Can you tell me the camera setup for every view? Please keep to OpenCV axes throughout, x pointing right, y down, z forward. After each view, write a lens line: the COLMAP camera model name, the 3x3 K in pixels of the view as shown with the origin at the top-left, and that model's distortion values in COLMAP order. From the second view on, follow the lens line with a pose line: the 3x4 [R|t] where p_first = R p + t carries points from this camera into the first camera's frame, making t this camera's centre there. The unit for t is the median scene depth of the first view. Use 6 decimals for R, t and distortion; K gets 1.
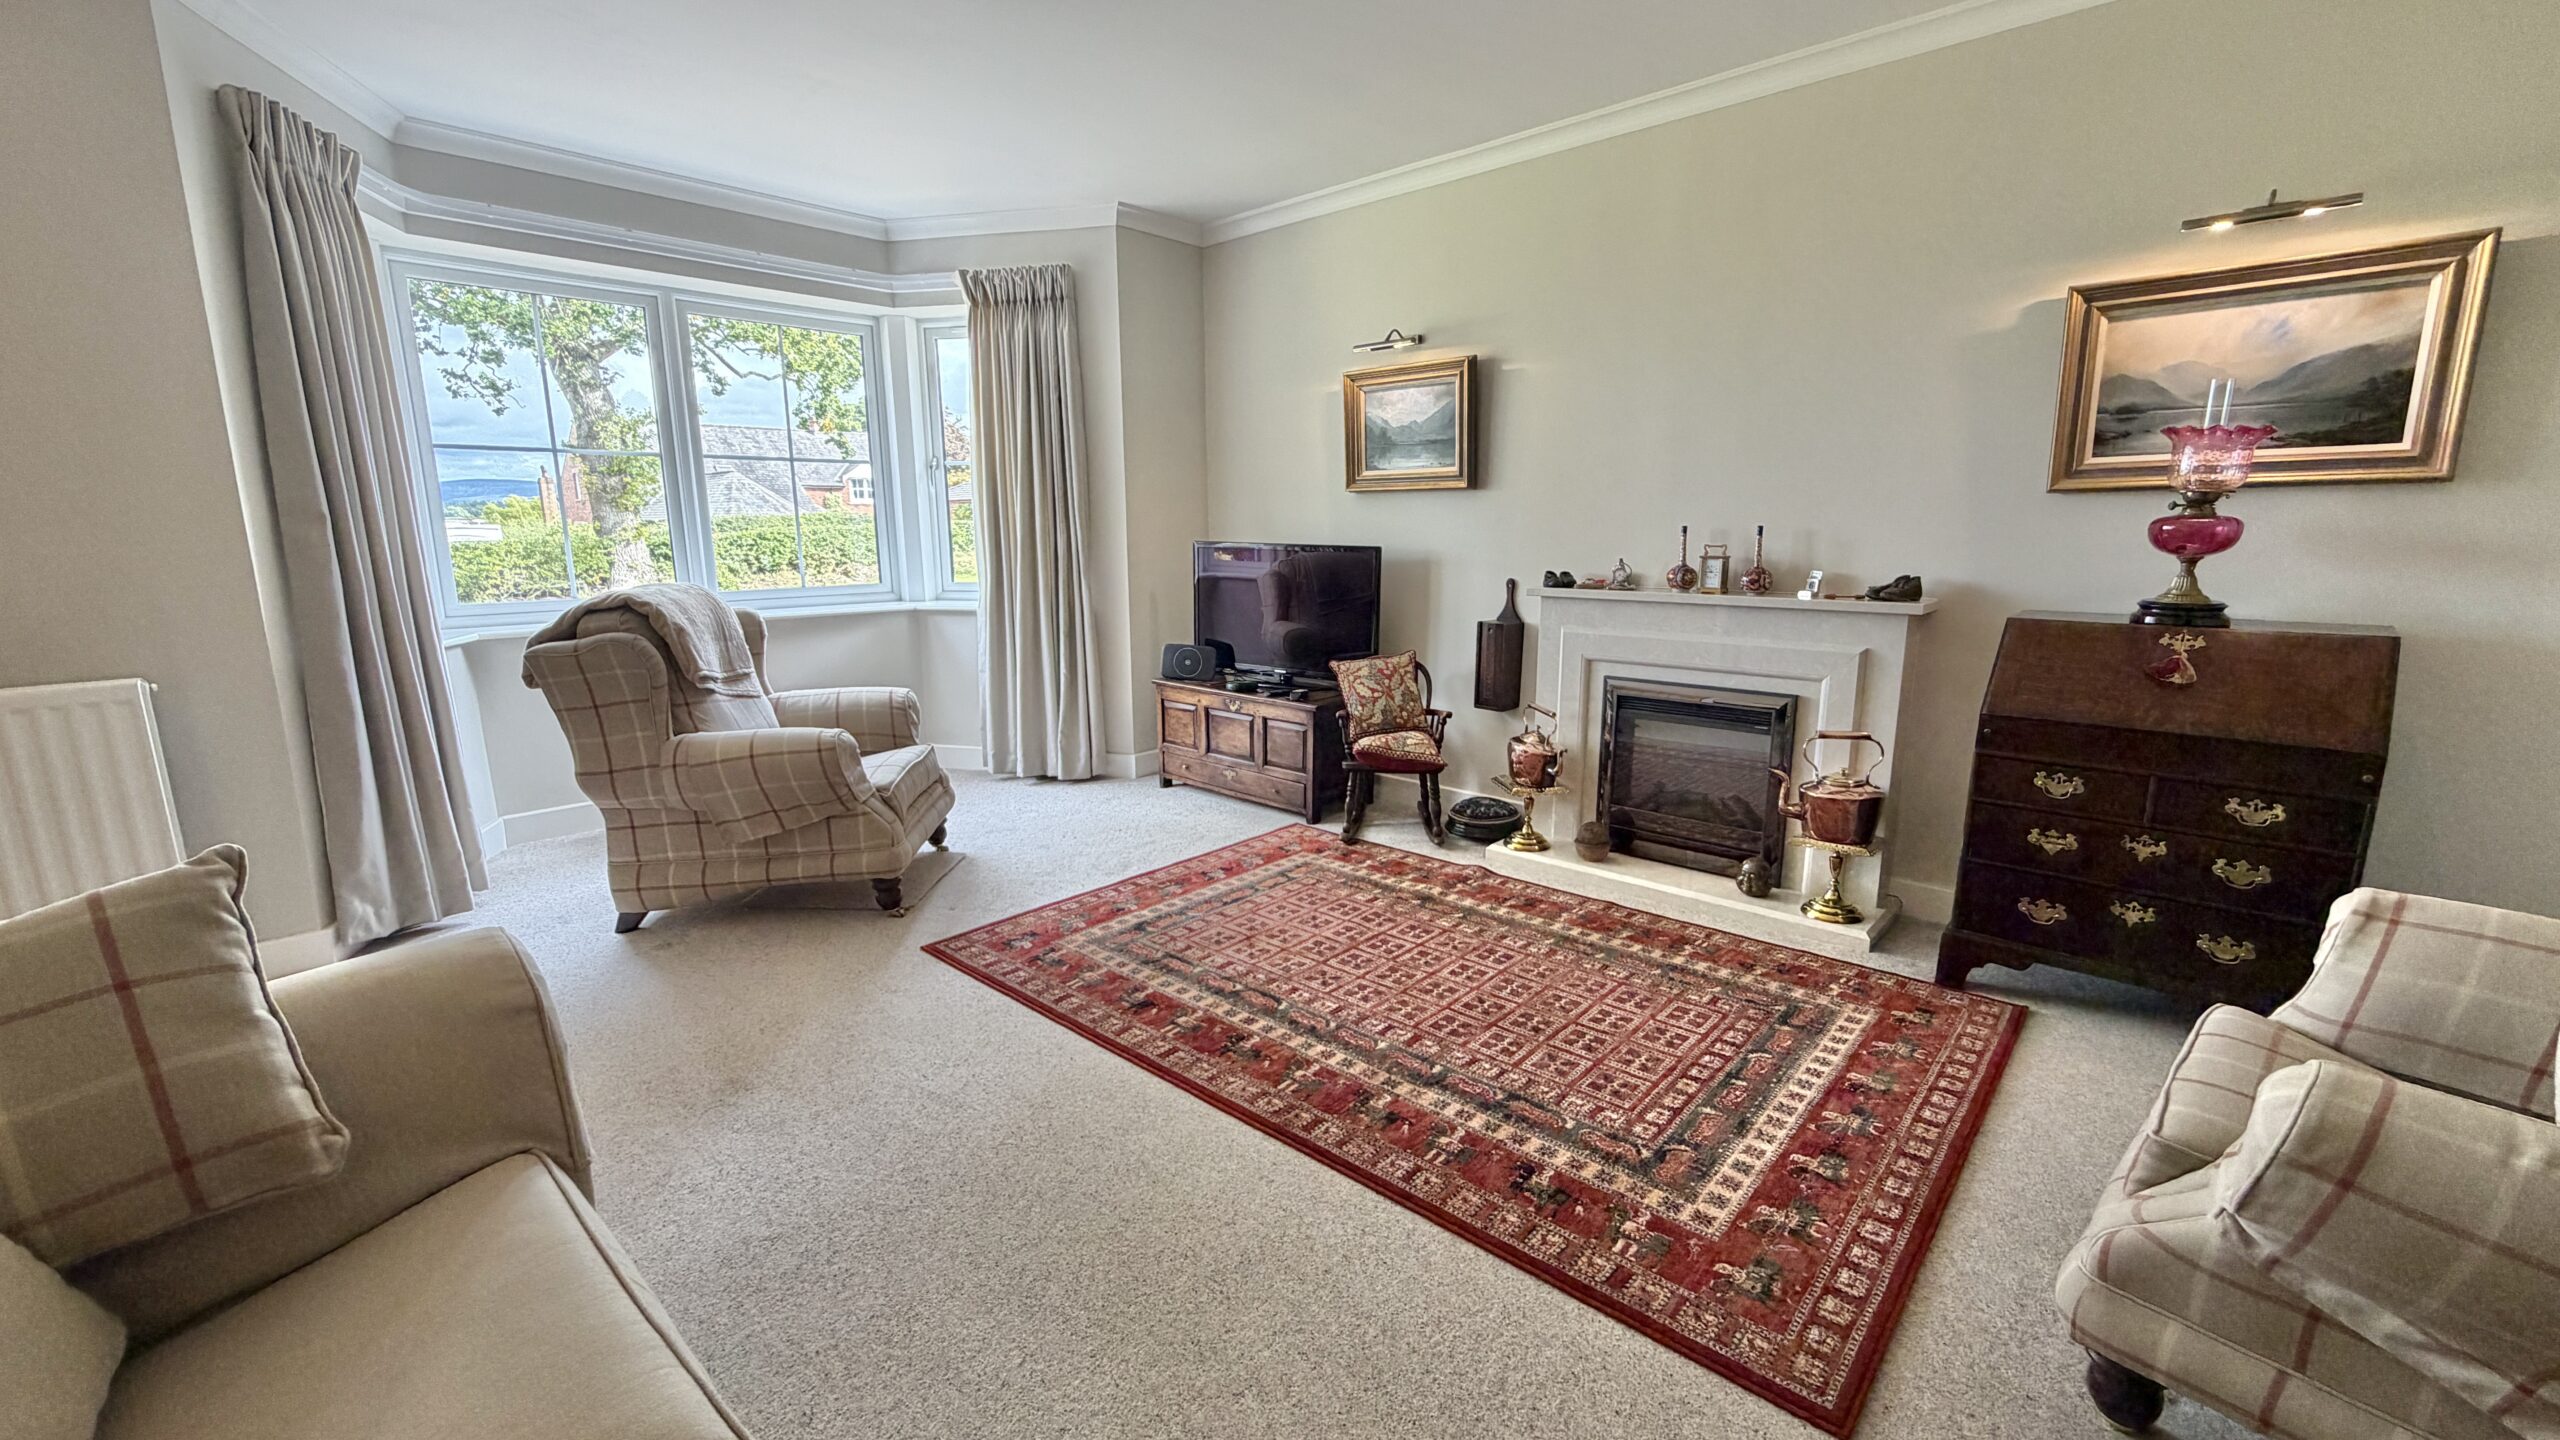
lens RADIAL K [[1019.7, 0, 1275.3], [0, 1019.7, 718.5], [0, 0, 1]] dist [0.000087, -0.000119]
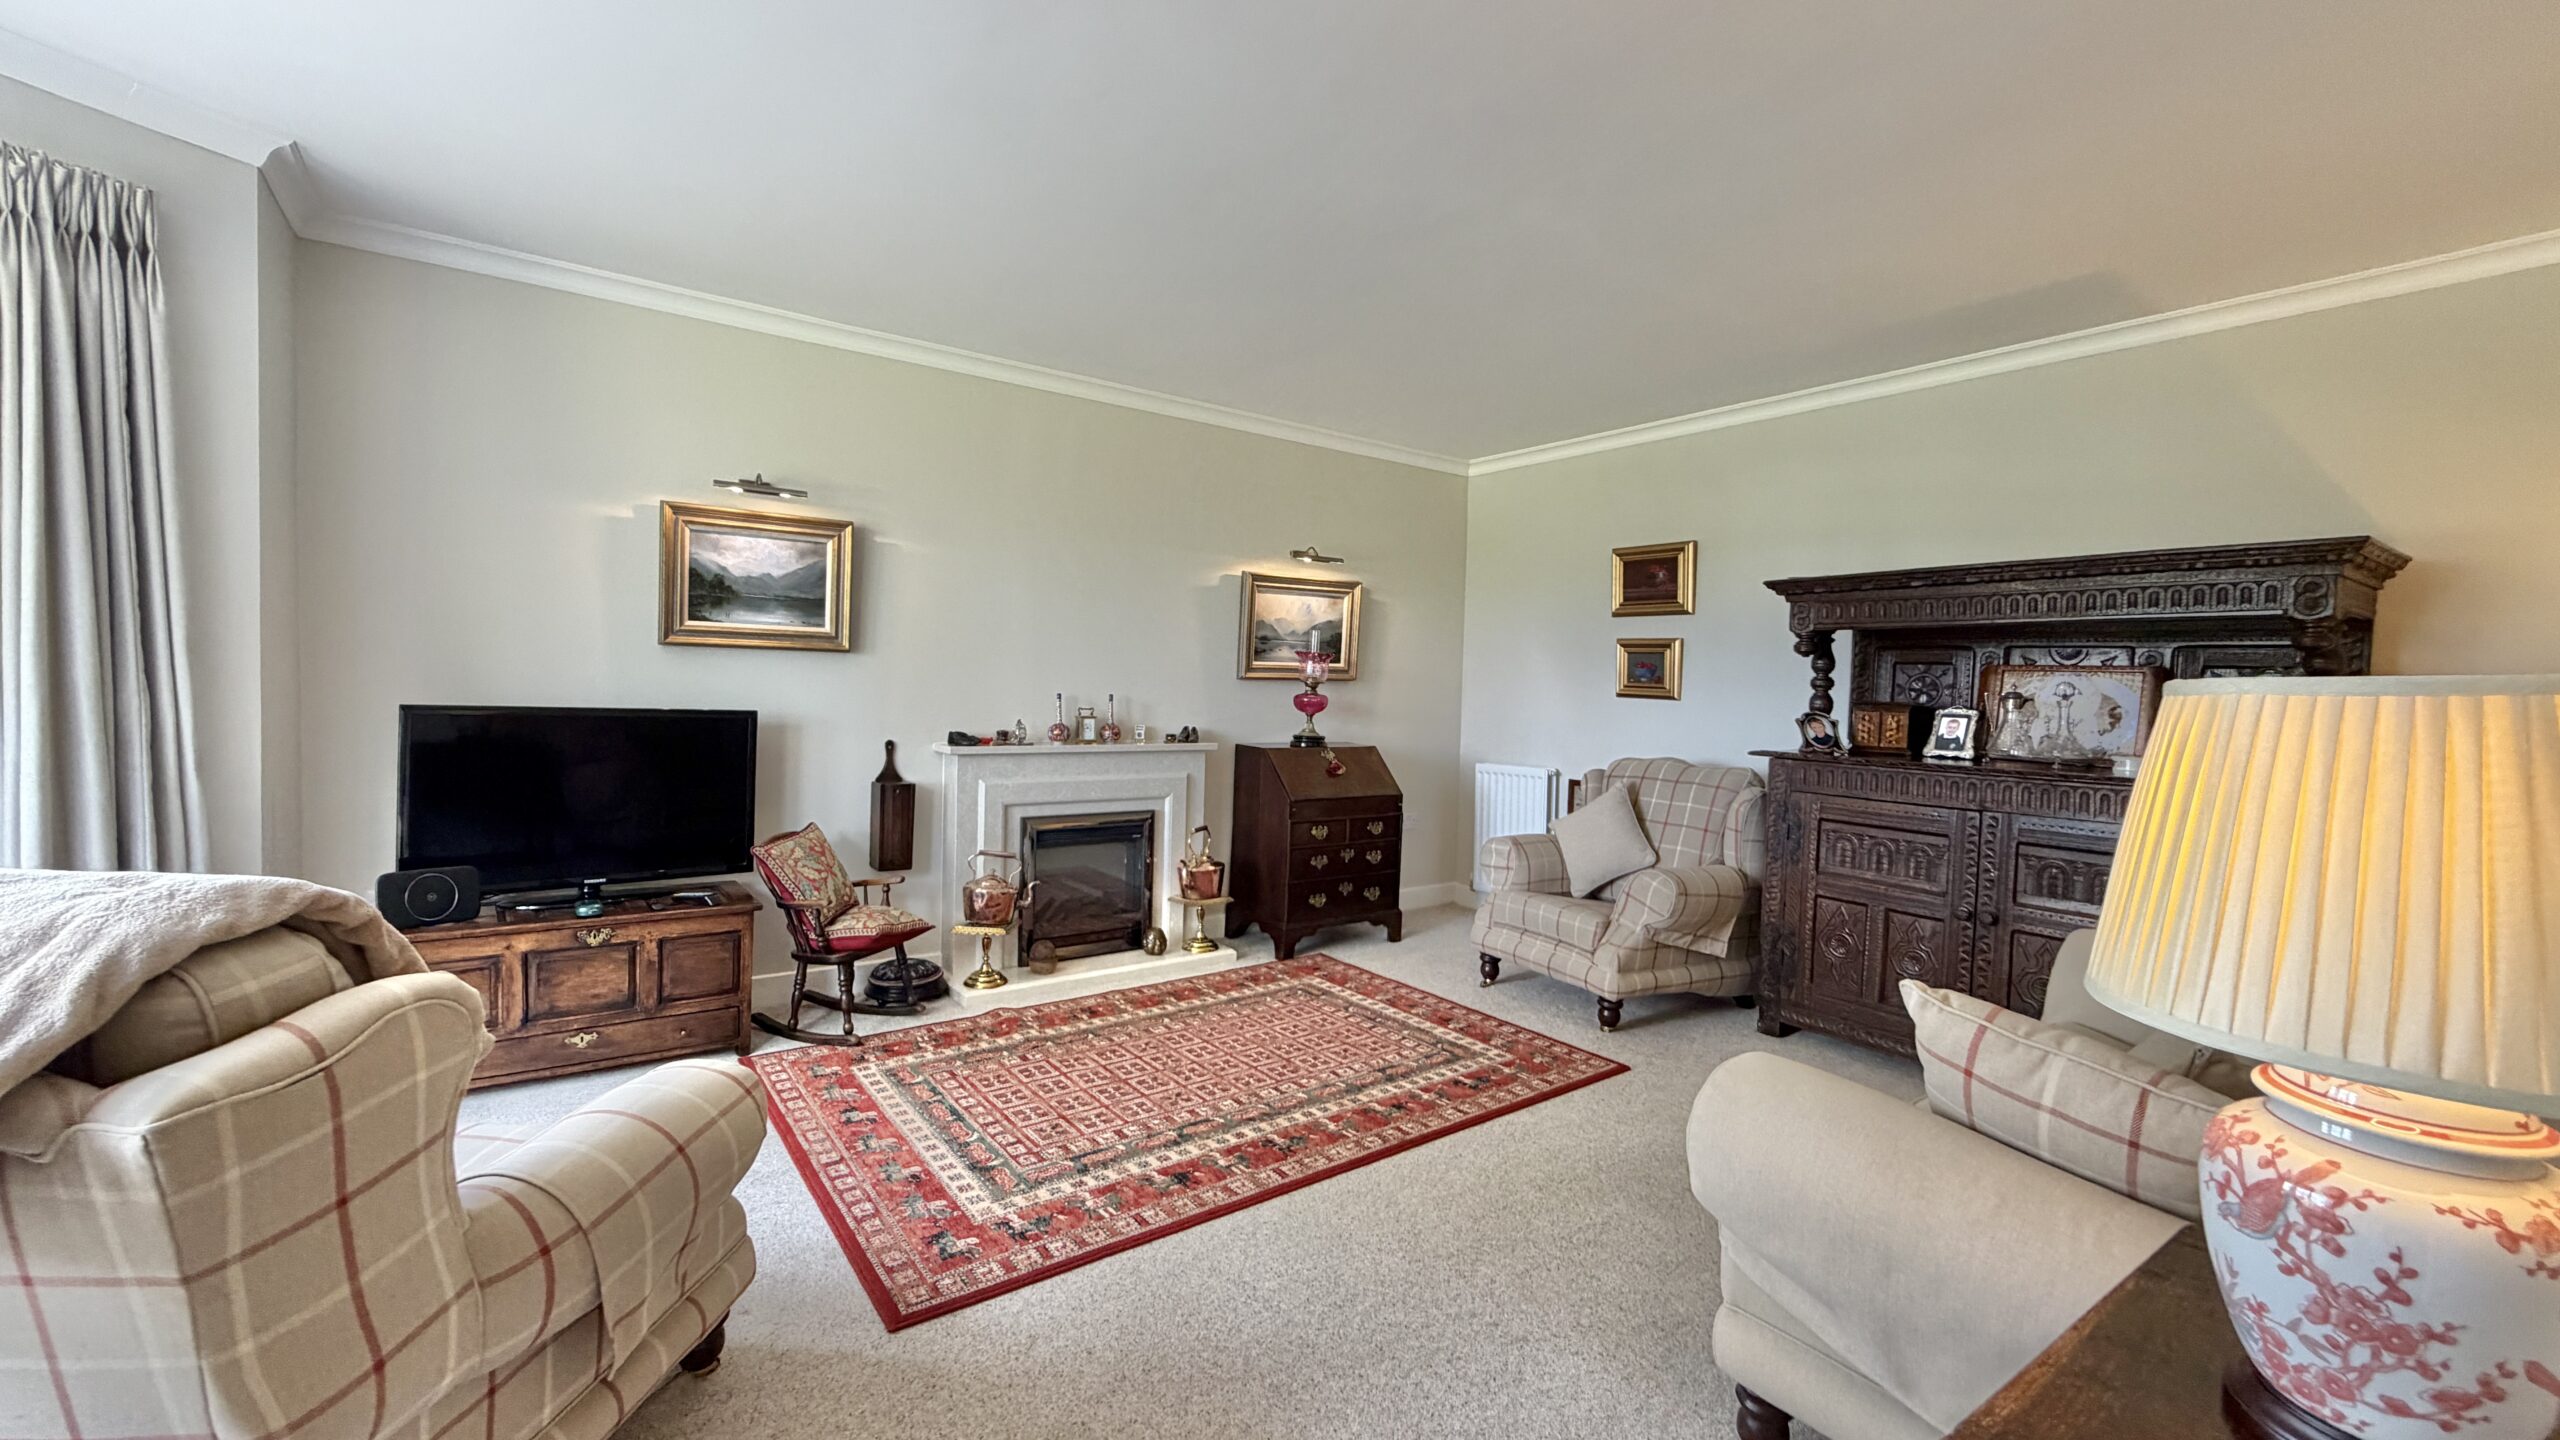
lens RADIAL K [[1019.7, 0, 1275.3], [0, 1019.7, 718.5], [0, 0, 1]] dist [0.000087, -0.000119]
pose [[0.182777, -0.024732, 0.982843, -0.938847], [0.155877, 0.987768, -0.004132, -0.125201], [-0.970719, 0.153957, 0.184397, 0.573229]]
